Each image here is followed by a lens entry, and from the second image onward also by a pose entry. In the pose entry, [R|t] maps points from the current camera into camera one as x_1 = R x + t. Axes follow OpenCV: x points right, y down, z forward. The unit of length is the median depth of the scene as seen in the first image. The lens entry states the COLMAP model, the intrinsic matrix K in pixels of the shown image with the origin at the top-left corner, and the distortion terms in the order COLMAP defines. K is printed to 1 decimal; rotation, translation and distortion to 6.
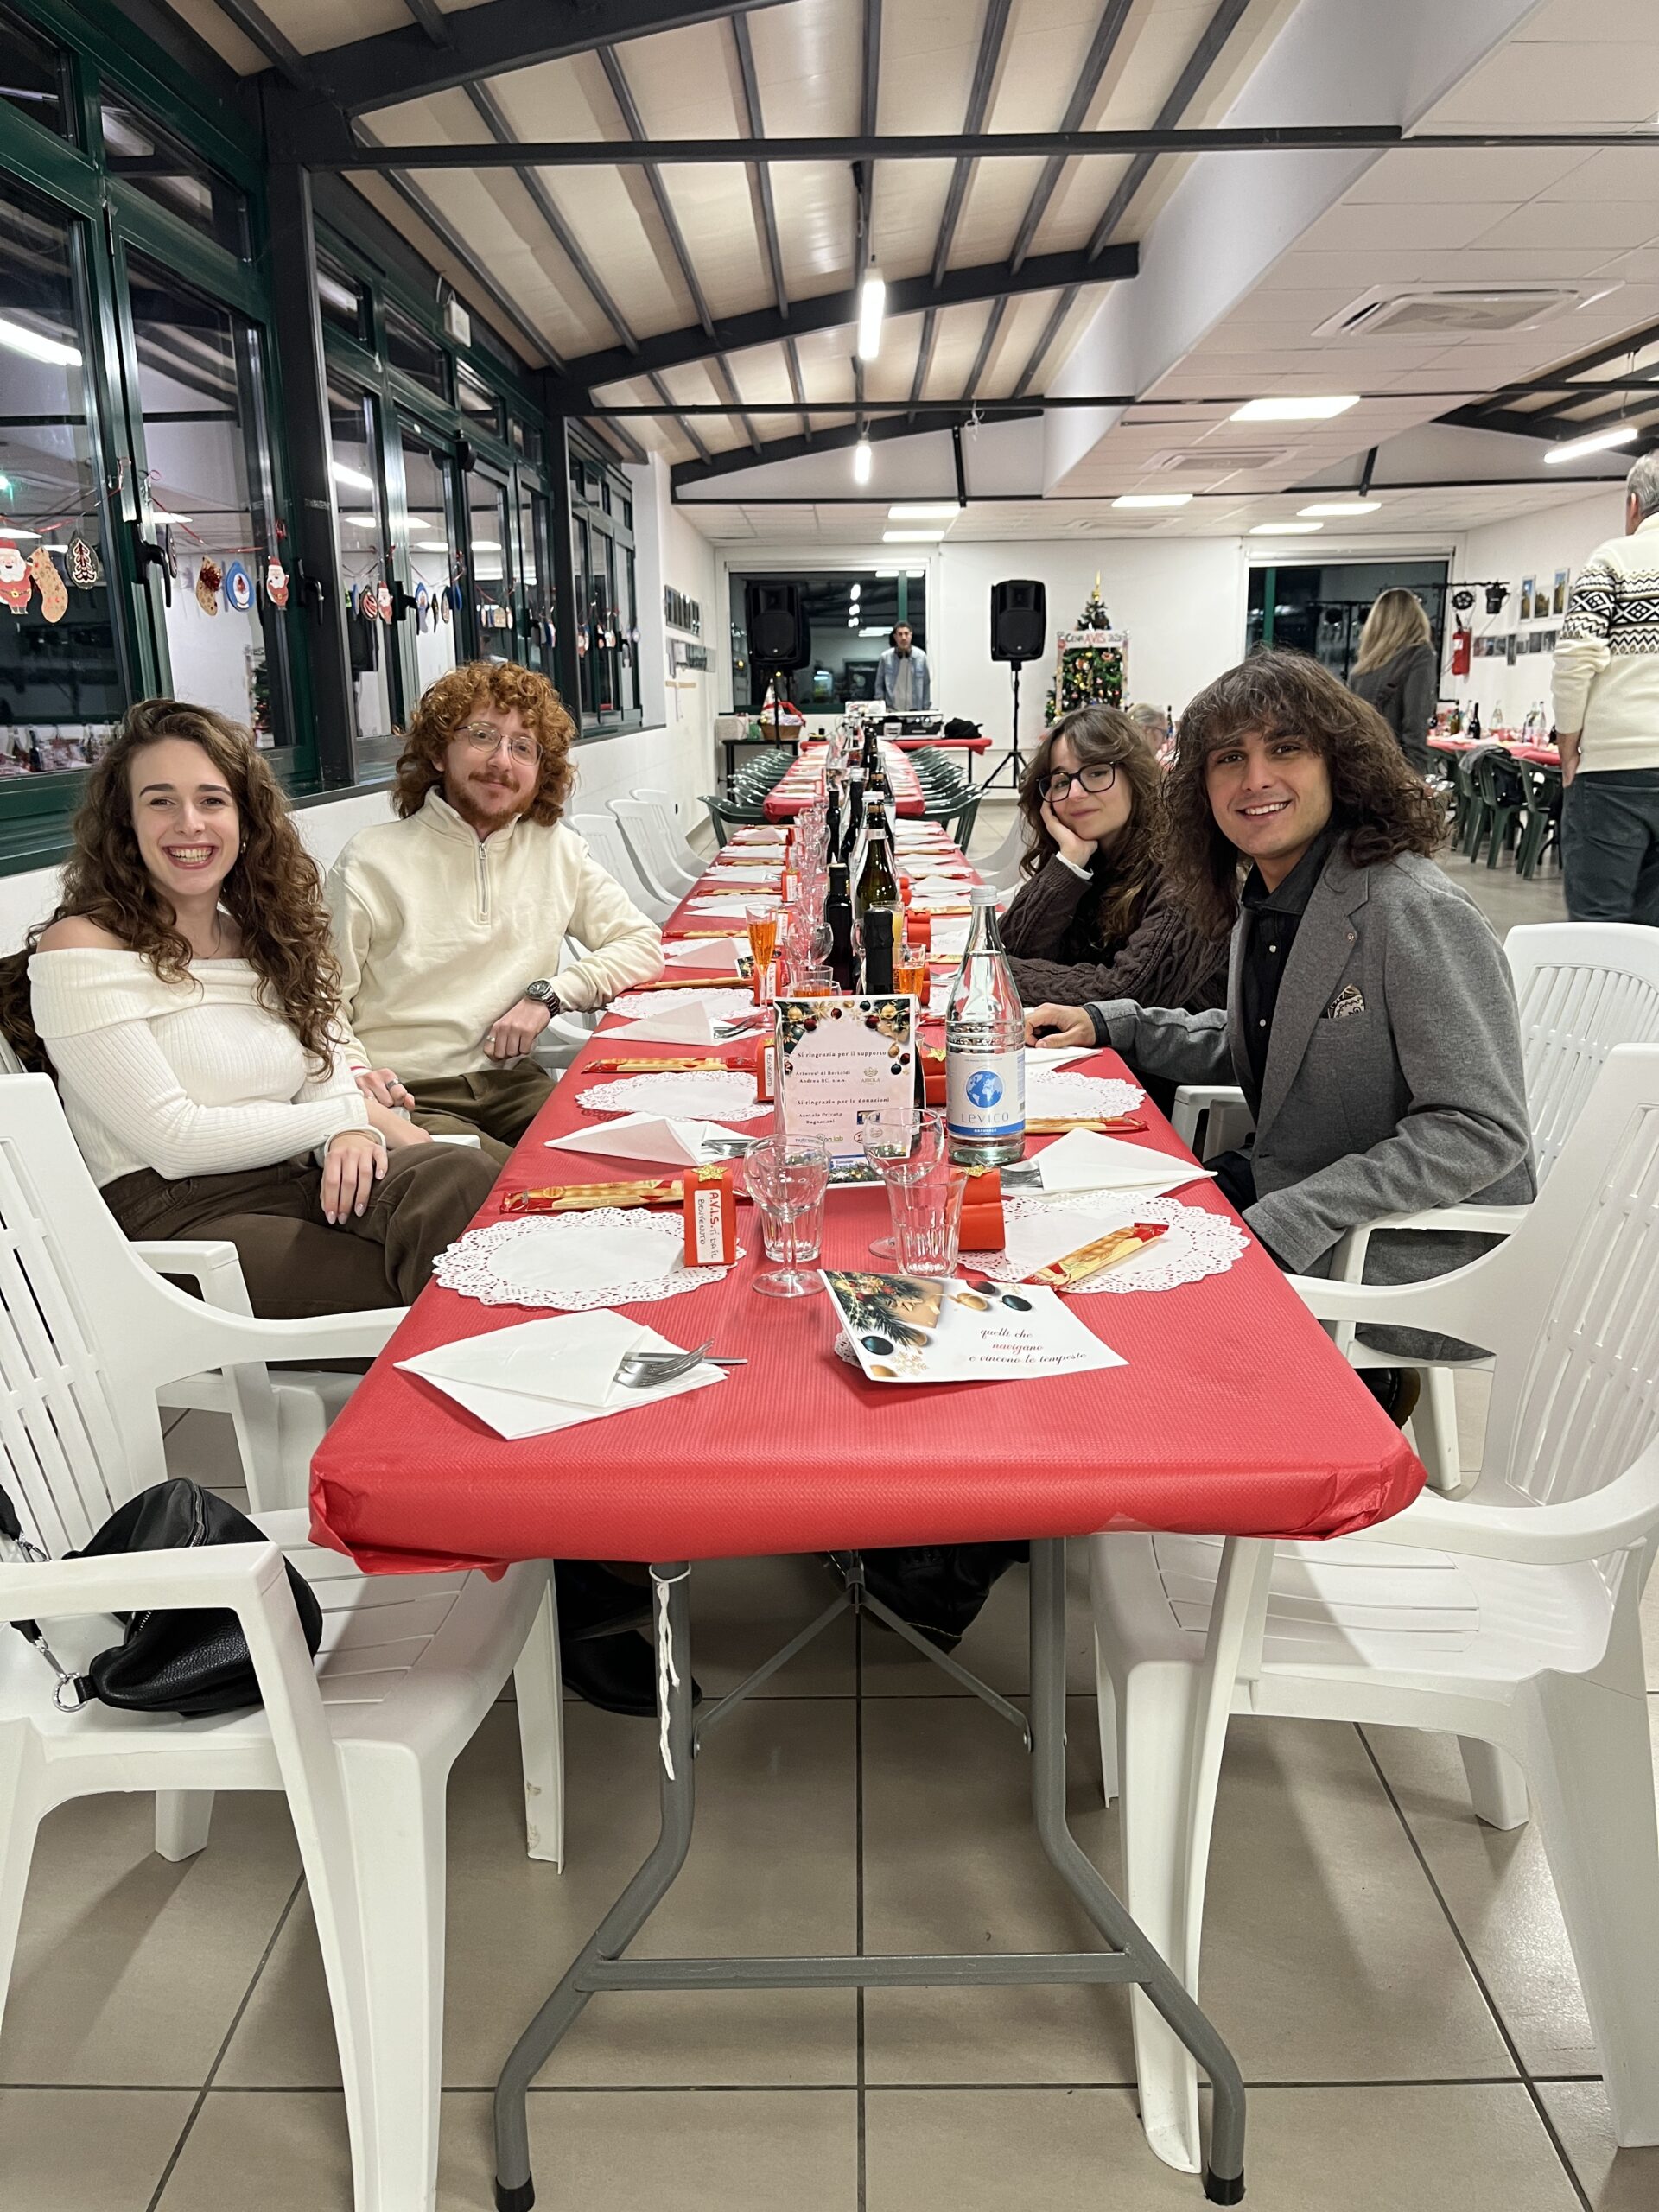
lens RADIAL K [[1716.5, 0, 824.5], [0, 1716.5, 1114.8], [0, 0, 1]] dist [0.063821, -0.083944]
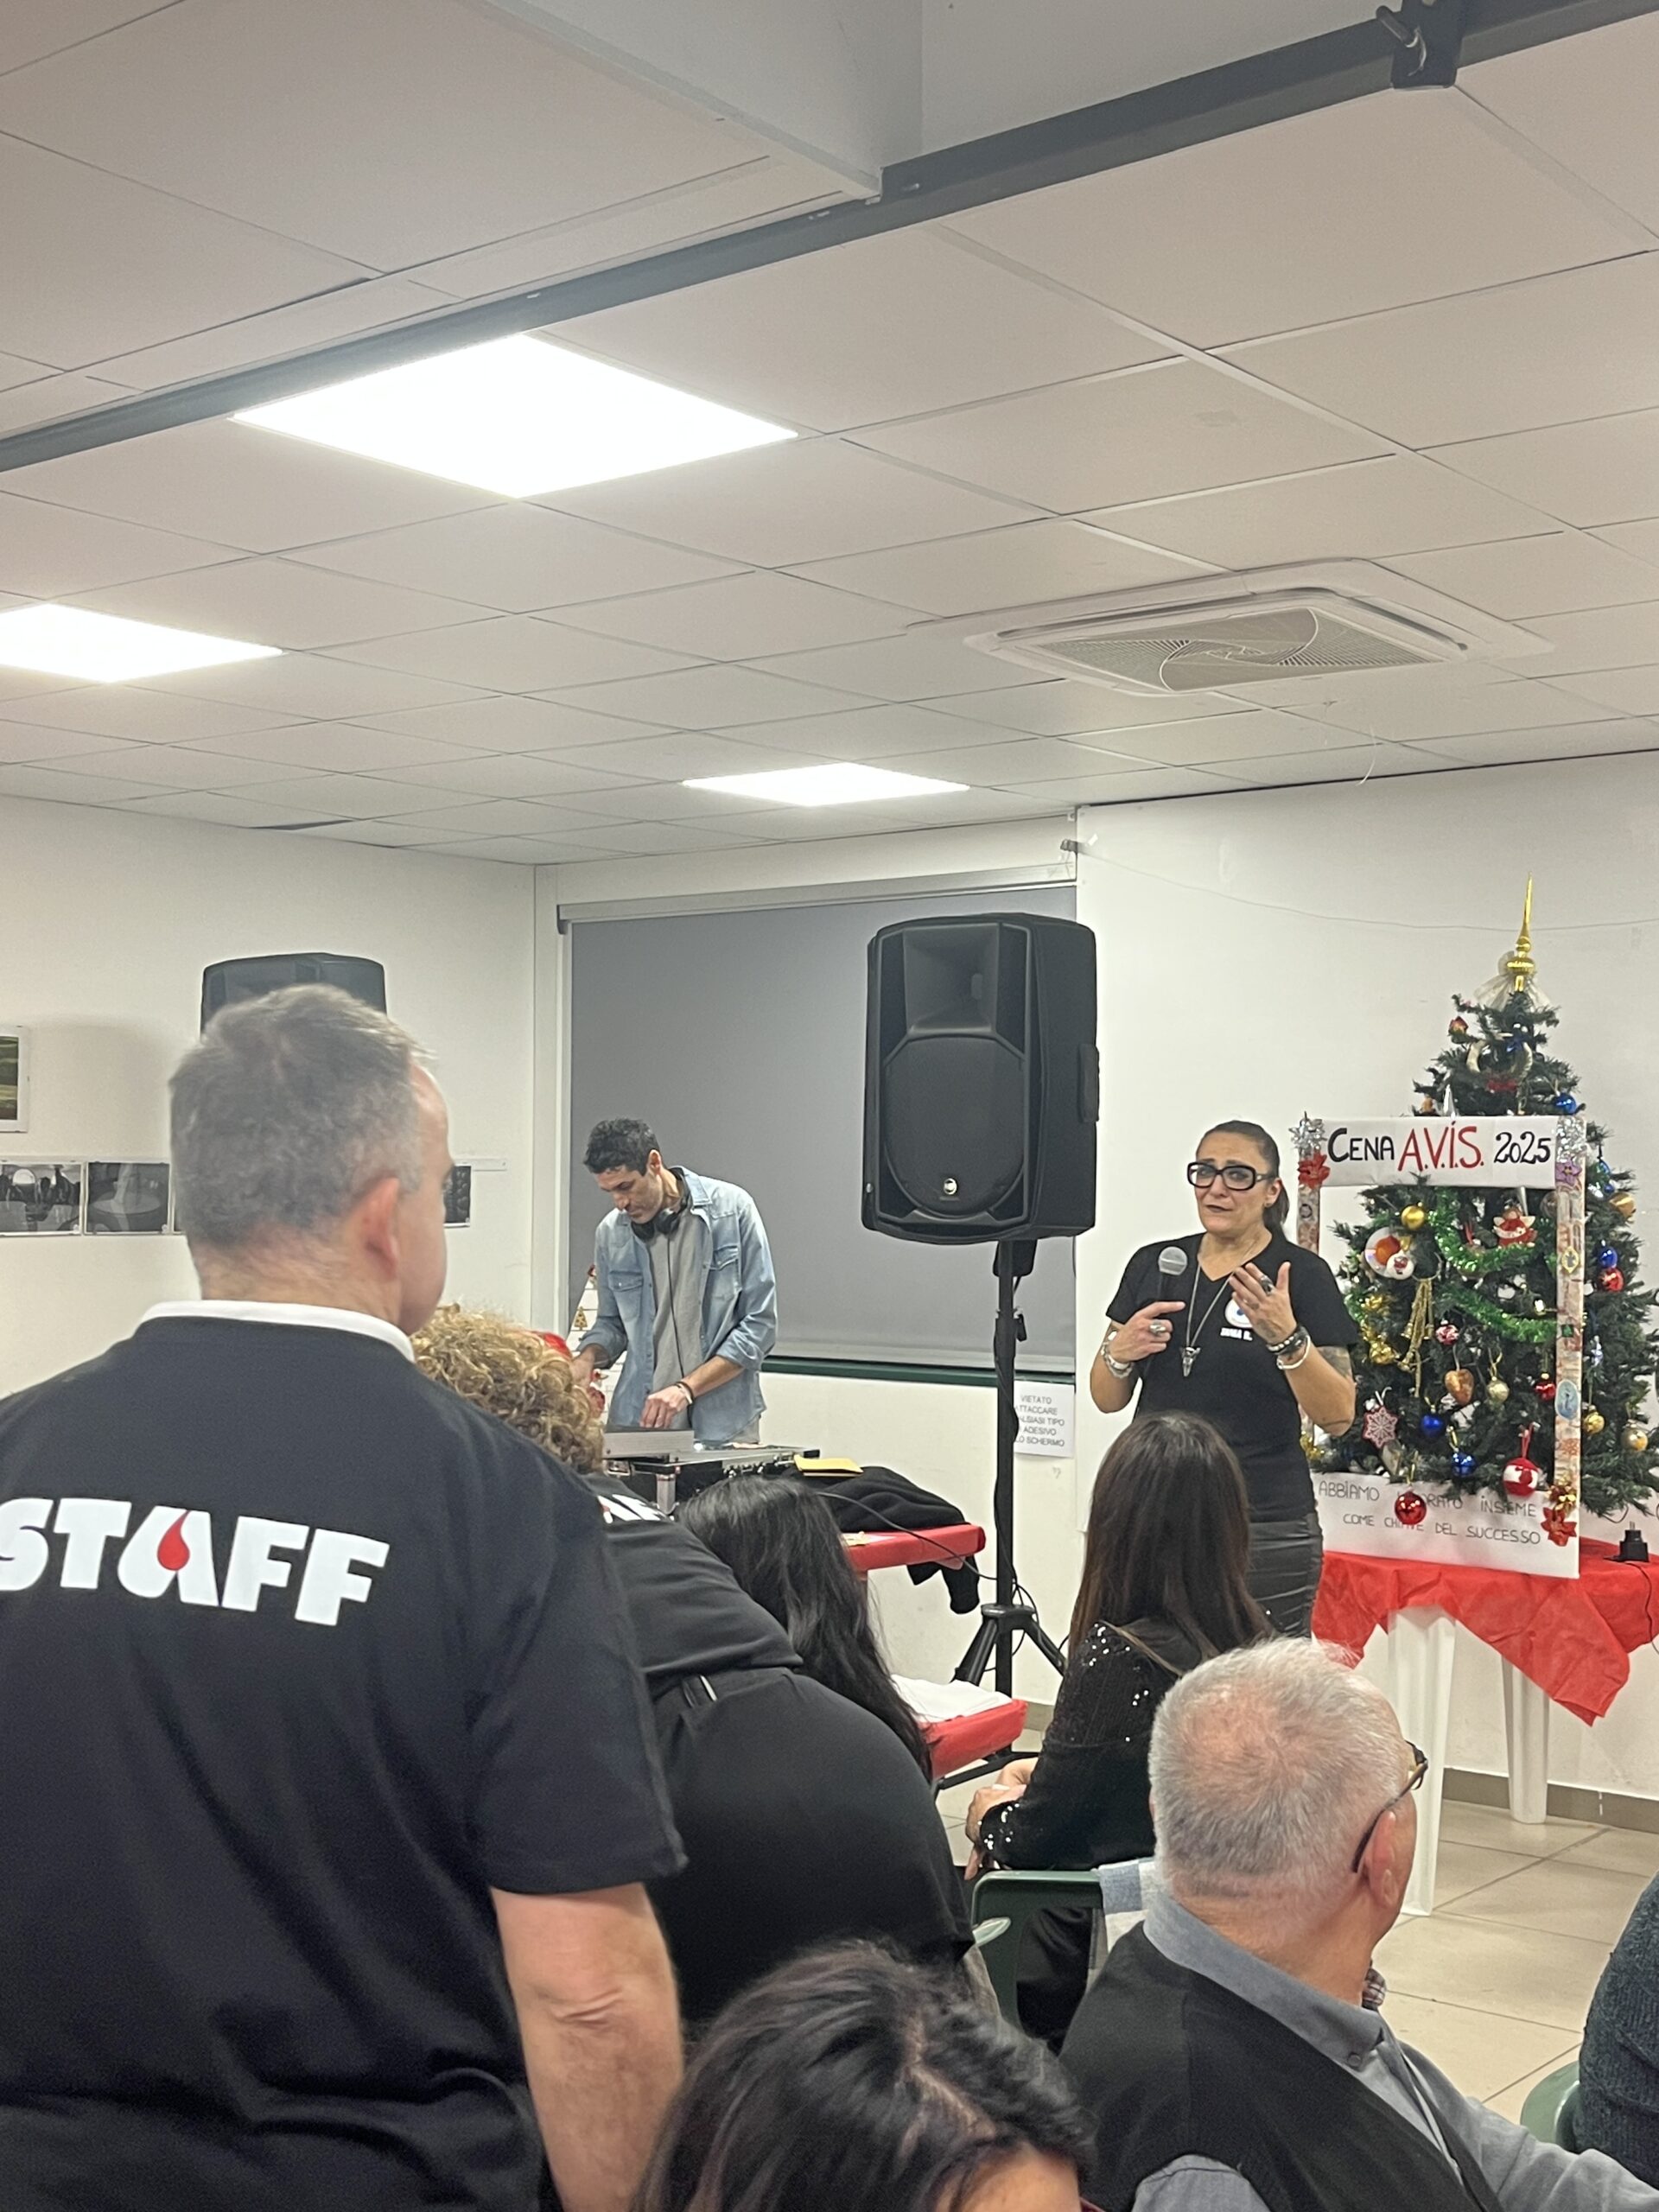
lens RADIAL K [[2712.4, 0, 790.6], [0, 2712.4, 1113.7], [0, 0, 1]] dist [0.077064, 0.000000]
pose [[0.788512, 0.005239, -0.614997, 0.325145], [-0.164650, 0.965261, -0.202881, -0.201493], [0.592570, 0.261234, 0.761983, 0.702413]]
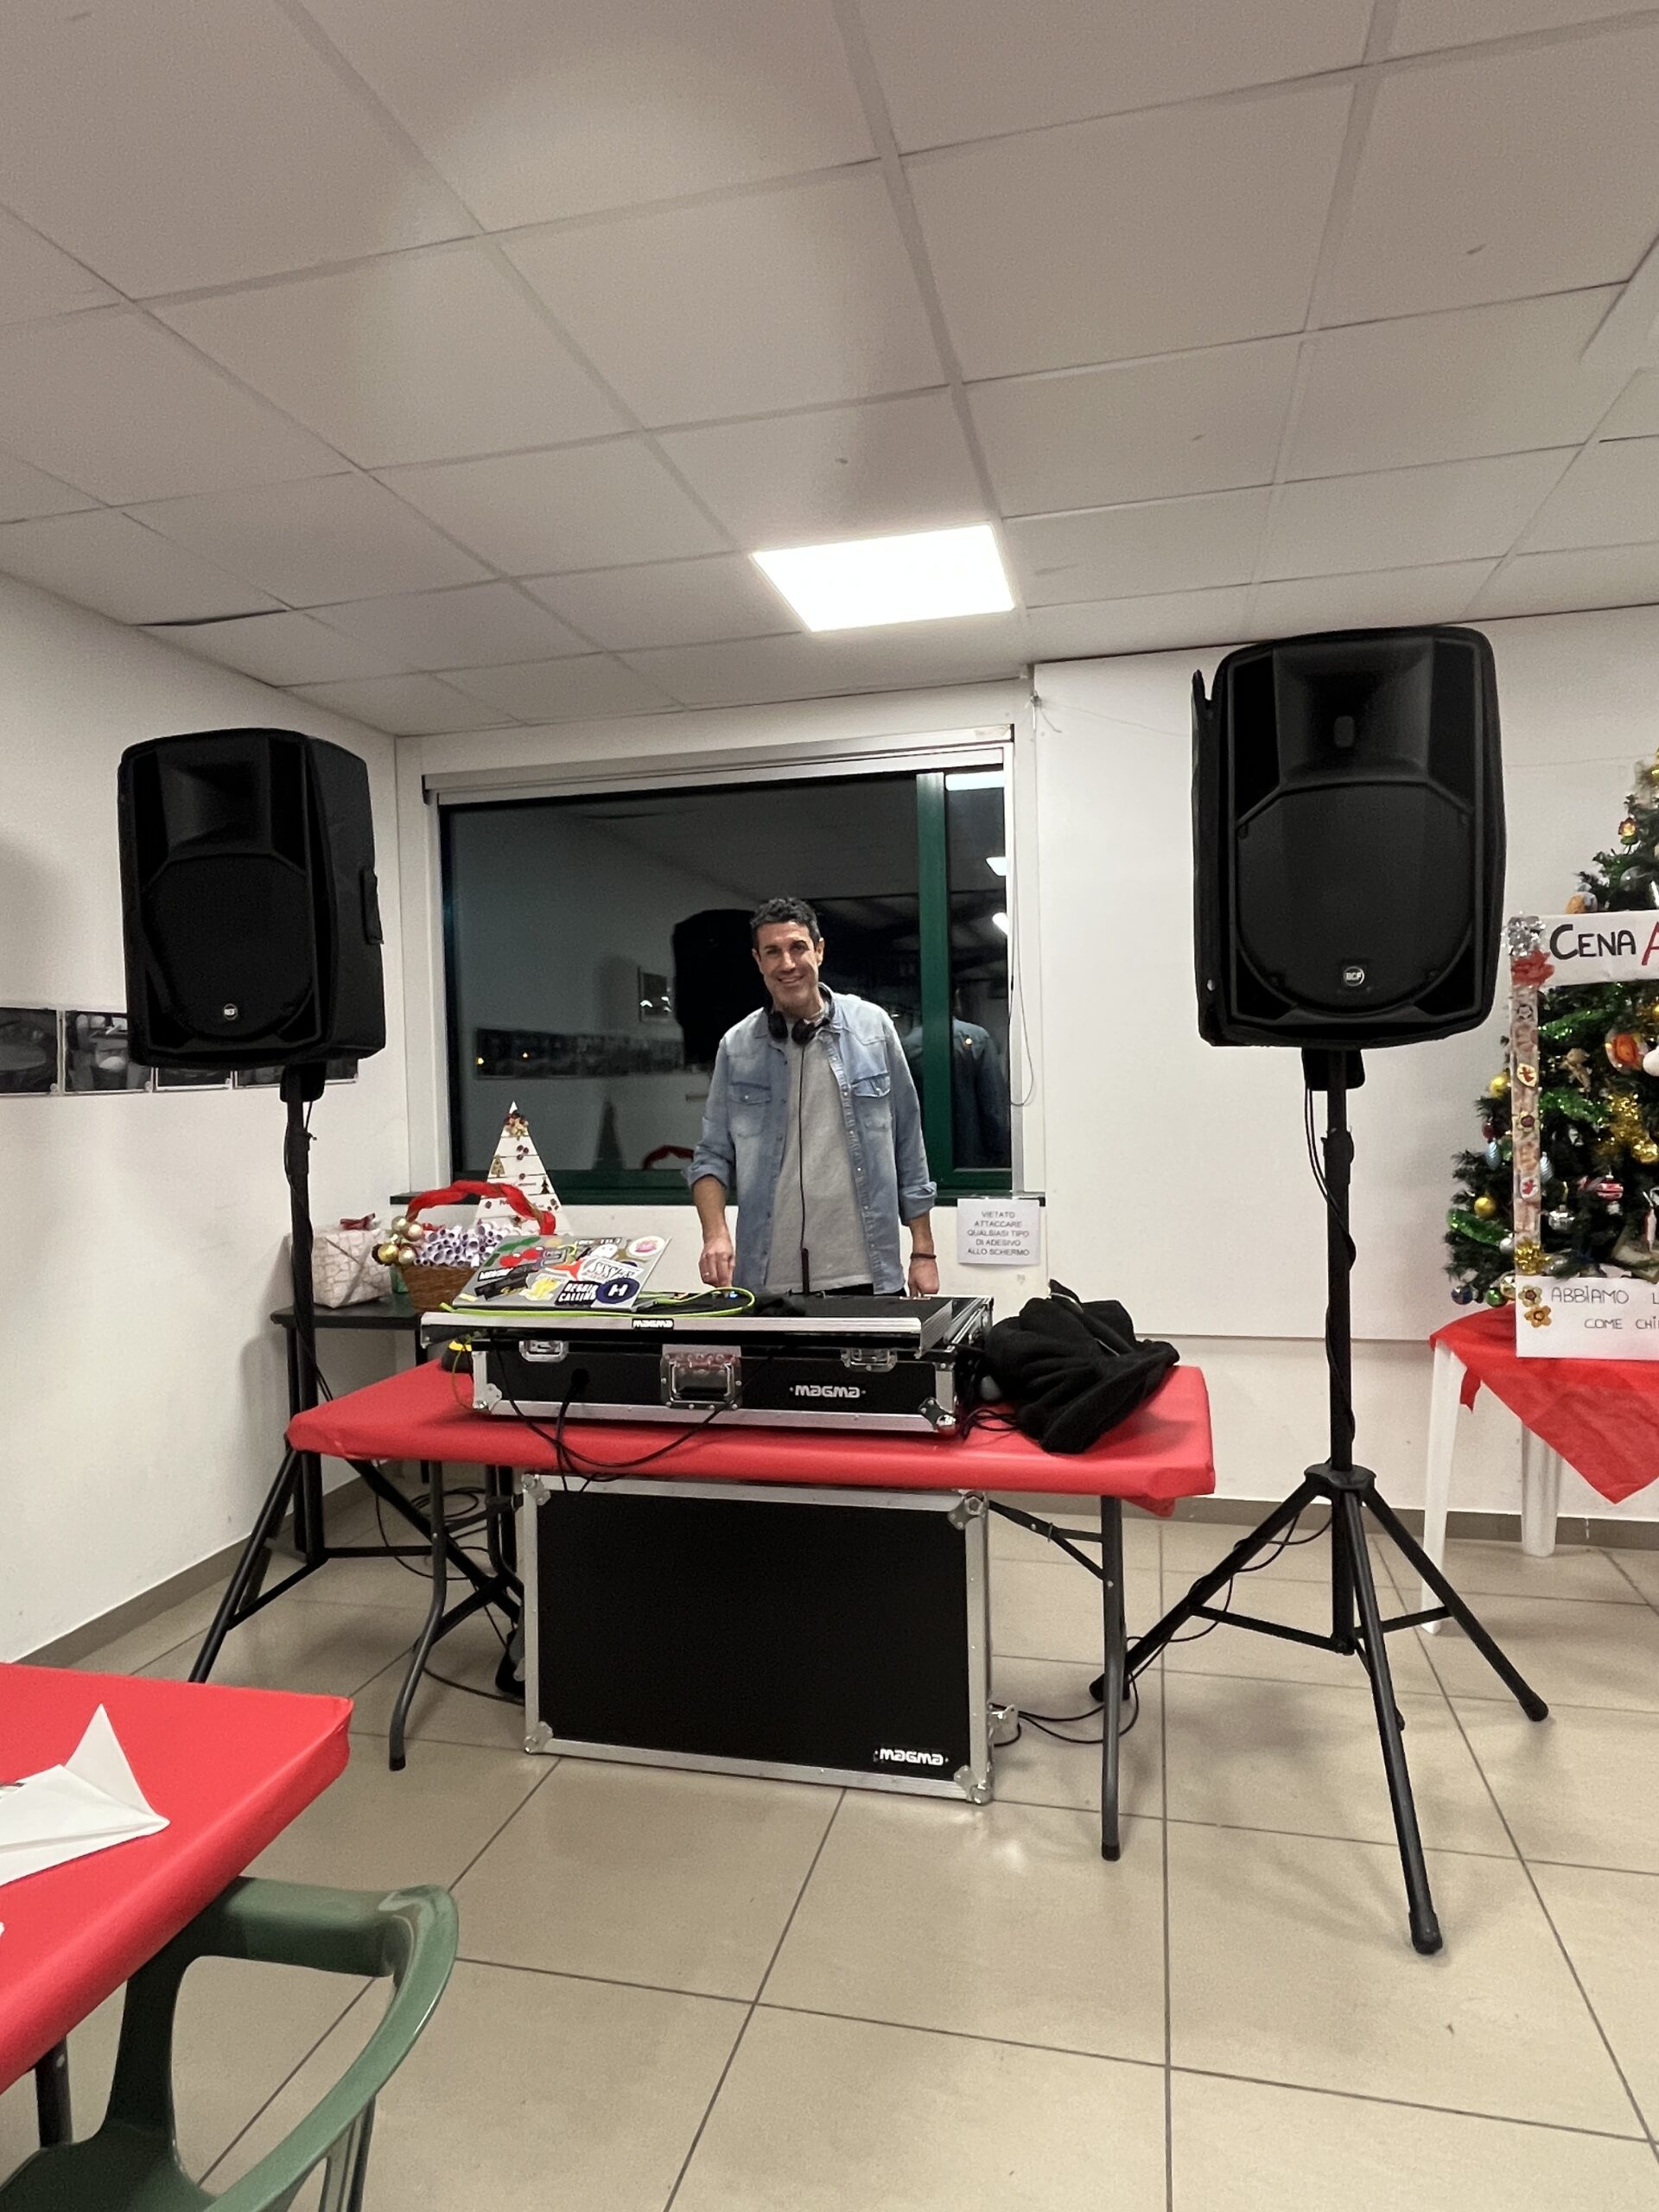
lens RADIAL K [[1297.1, 0, 836.5], [0, 1297.1, 1112.0], [0, 0, 1]] dist [0.006231, -0.001768]
pose [[0.975073, -0.001741, -0.221879, 0.089667], [-0.042853, 0.979666, -0.196007, -0.226296], [0.217708, 0.200629, 0.955171, 0.857089]]
